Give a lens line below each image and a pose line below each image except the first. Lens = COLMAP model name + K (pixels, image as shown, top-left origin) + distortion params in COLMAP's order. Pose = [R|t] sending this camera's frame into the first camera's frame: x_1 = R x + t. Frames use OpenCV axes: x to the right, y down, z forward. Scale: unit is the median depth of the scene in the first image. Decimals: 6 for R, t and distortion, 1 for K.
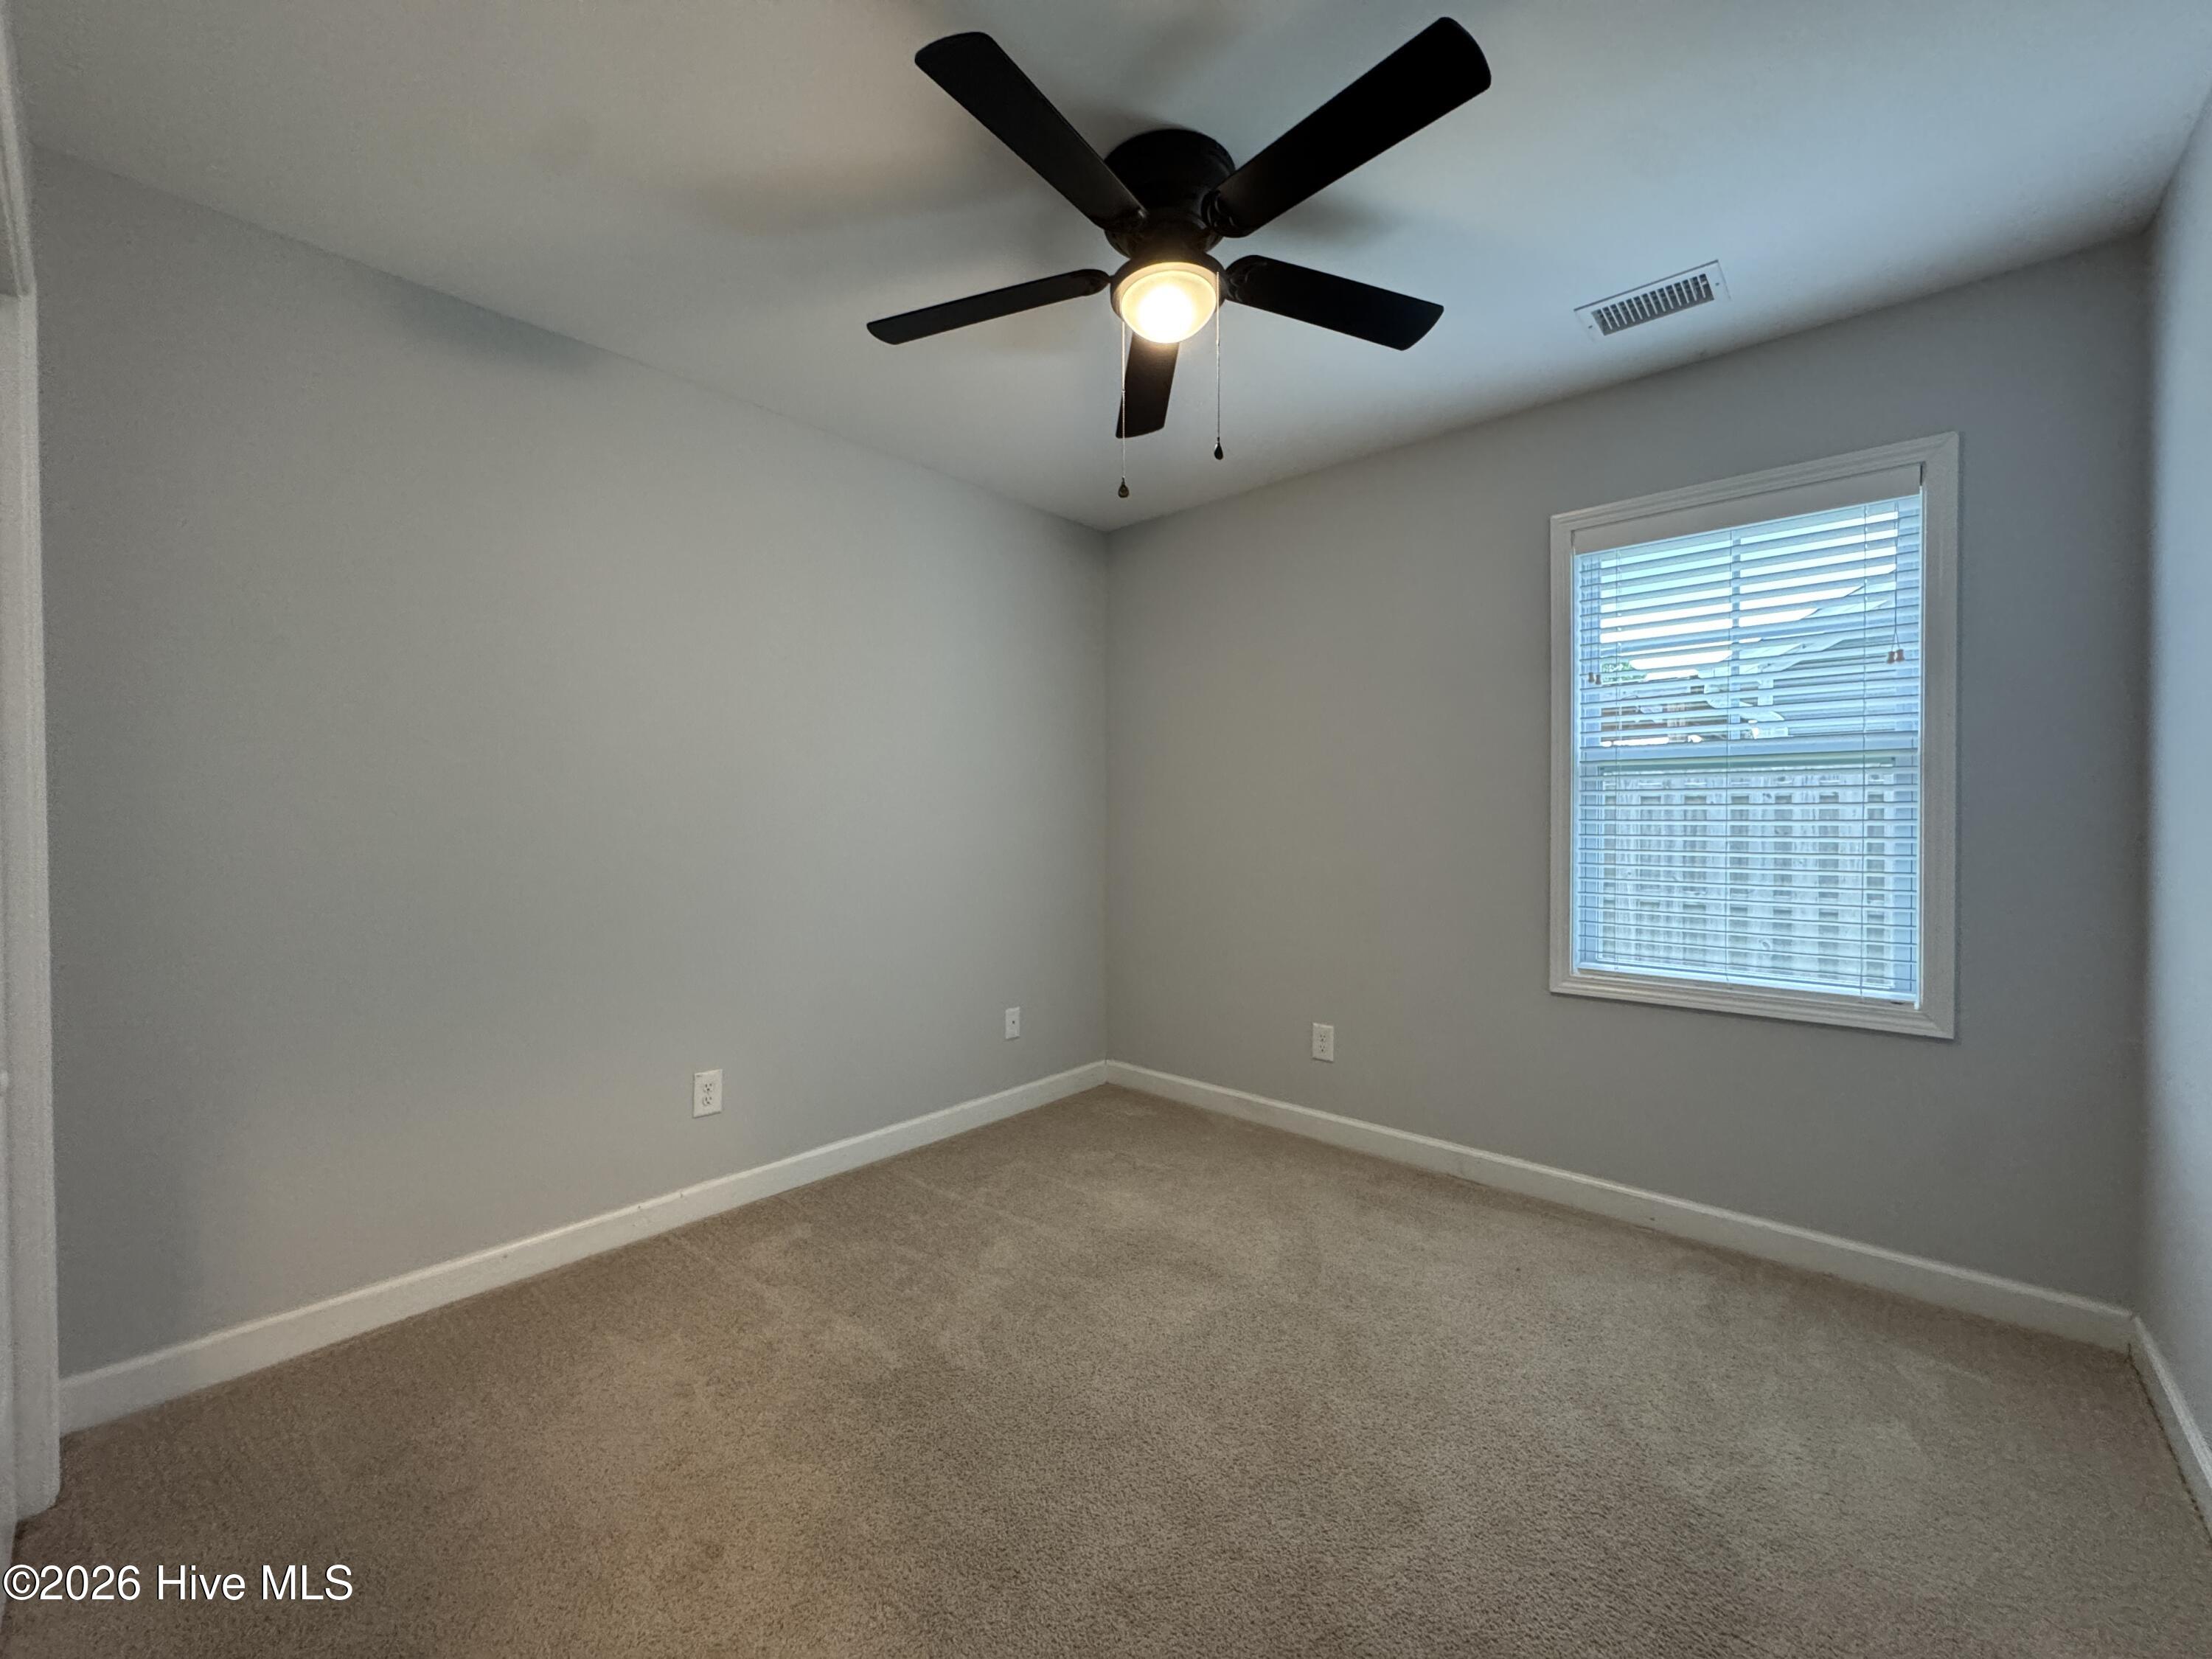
lens RADIAL K [[897.6, 0, 1140.7], [0, 897.6, 816.8], [0, 0, 1]] dist [-0.001357, -0.000168]
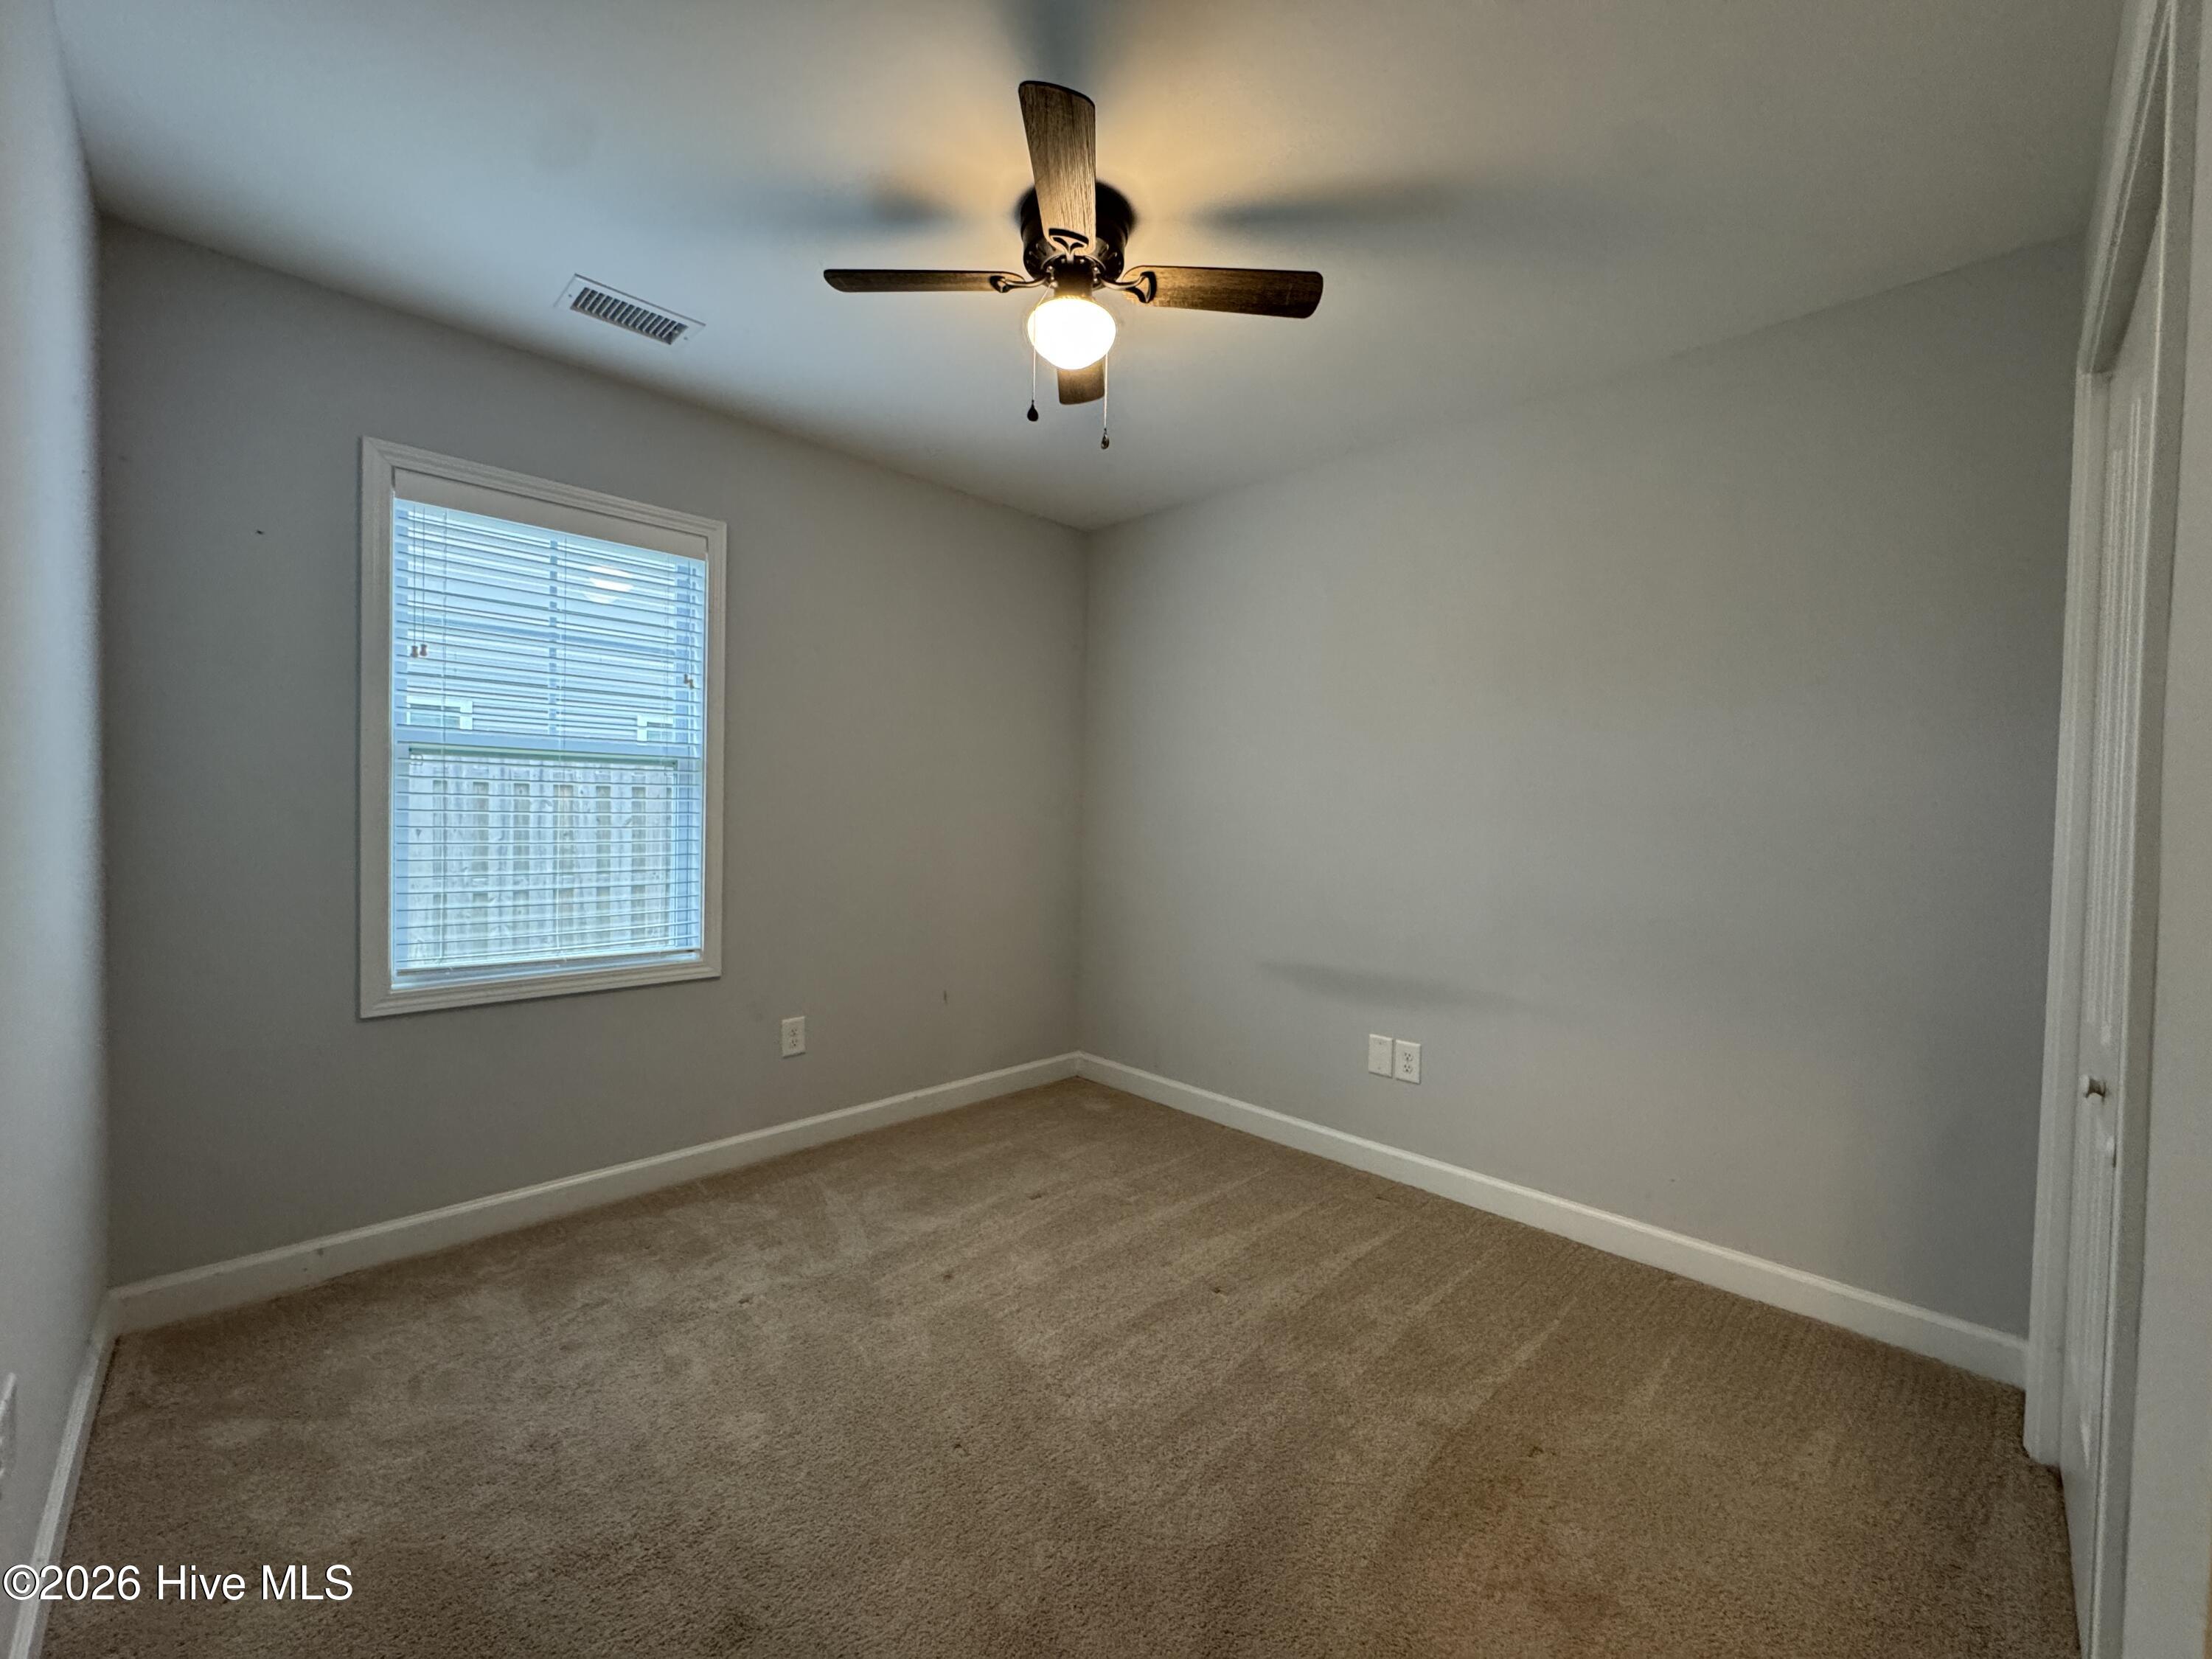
lens RADIAL K [[896.4, 0, 1106.0], [0, 896.4, 829.5], [0, 0, 1]] dist [0.000407, 0.000095]
pose [[0.076832, -0.013331, 0.996955, -0.361408], [-0.010267, 0.999847, 0.014161, 0.003521], [-0.996991, -0.011323, 0.076684, 0.303728]]
